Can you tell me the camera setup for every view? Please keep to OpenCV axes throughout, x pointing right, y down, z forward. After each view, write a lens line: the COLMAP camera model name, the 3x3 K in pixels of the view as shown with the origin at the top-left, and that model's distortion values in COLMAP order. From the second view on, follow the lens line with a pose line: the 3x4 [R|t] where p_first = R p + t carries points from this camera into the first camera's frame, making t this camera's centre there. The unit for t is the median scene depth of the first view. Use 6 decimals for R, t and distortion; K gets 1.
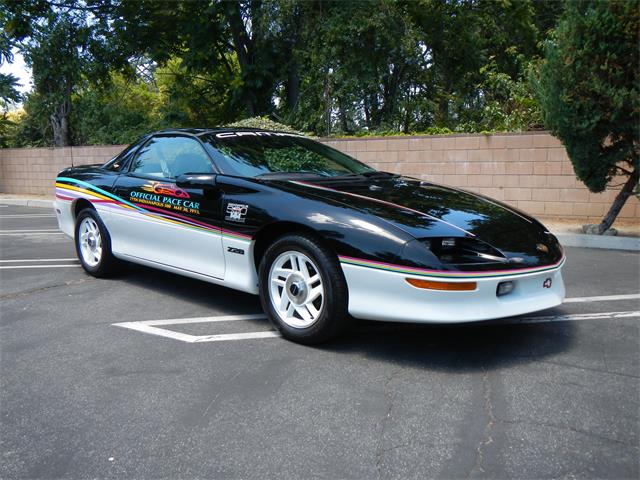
lens RADIAL K [[524.8, 0, 319.2], [0, 524.8, 244.5], [0, 0, 1]] dist [0.010702, -0.027014]
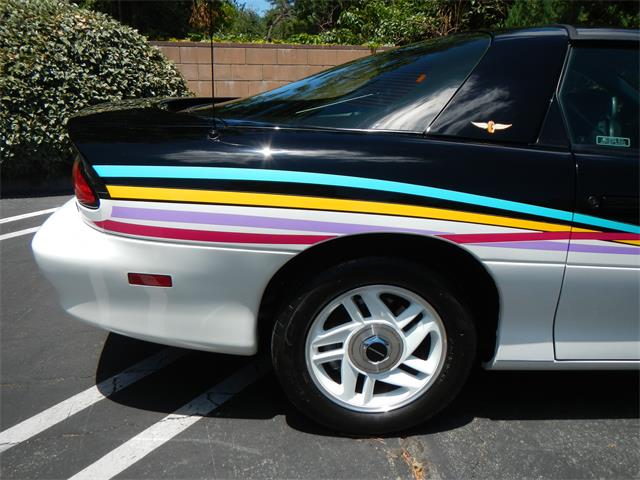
lens RADIAL K [[524.8, 0, 320.5], [0, 524.8, 240.1], [0, 0, 1]] dist [0.010702, -0.027014]
pose [[0.704633, -0.205525, 0.679156, -0.870705], [0.094234, 0.975760, 0.197514, -0.189081], [-0.703287, -0.075176, 0.706920, 1.005062]]
